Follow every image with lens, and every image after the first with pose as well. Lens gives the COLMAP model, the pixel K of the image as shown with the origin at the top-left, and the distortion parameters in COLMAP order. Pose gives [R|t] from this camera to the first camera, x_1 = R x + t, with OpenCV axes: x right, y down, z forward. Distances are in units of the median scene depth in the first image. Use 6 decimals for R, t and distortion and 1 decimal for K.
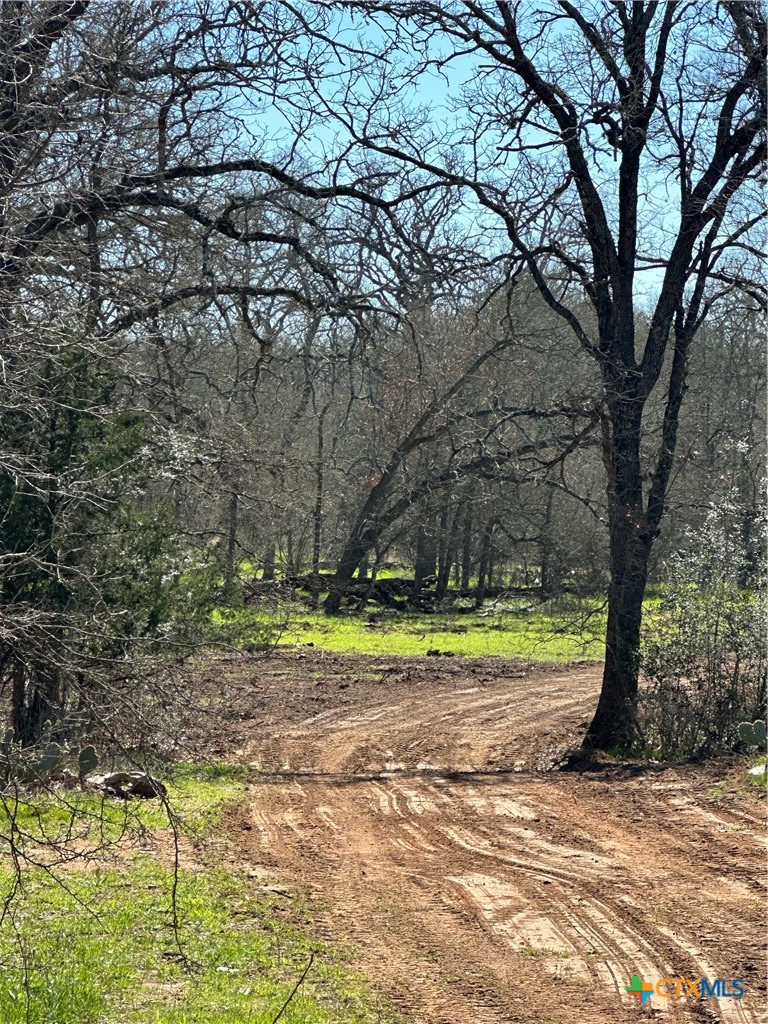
lens RADIAL K [[3773.7, 0, 384.0], [0, 3773.7, 512.5], [0, 0, 1]] dist [-0.512466, 0.000000]
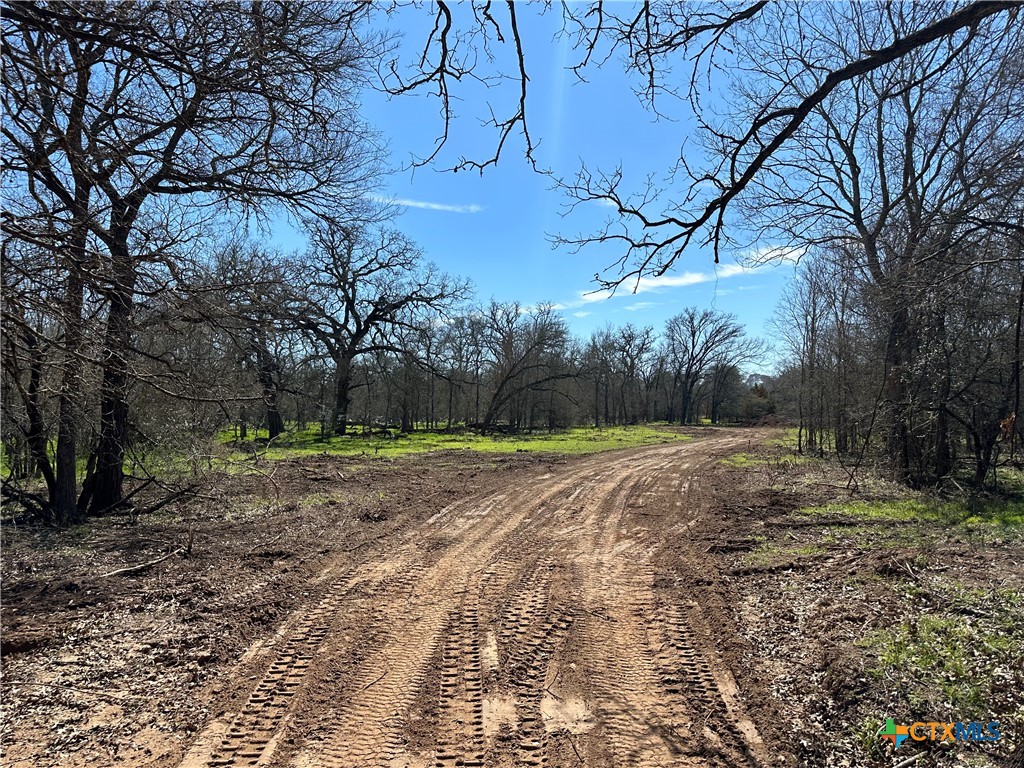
lens RADIAL K [[717.7, 0, 511.8], [0, 717.7, 383.6], [0, 0, 1]] dist [0.006554, 0.000115]
pose [[0.999669, -0.021074, 0.014735, 0.004134], [0.021737, 0.998690, -0.046319, 0.025777], [-0.013739, 0.046624, 0.998818, 0.890869]]
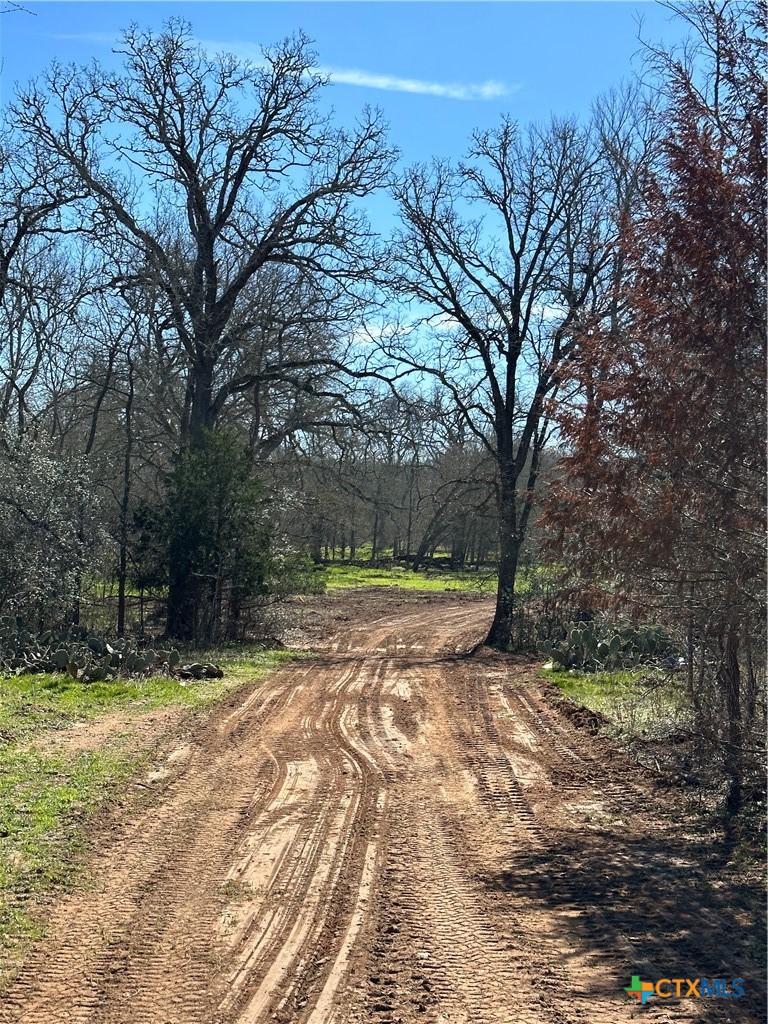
lens RADIAL K [[1407.2, 0, 381.8], [0, 1407.2, 513.0], [0, 0, 1]] dist [0.120084, 0.000000]
pose [[0.998149, 0.011117, -0.059797, 0.039849], [-0.011870, 0.999855, -0.012249, 0.001256], [0.059652, 0.012936, 0.998135, 0.200296]]
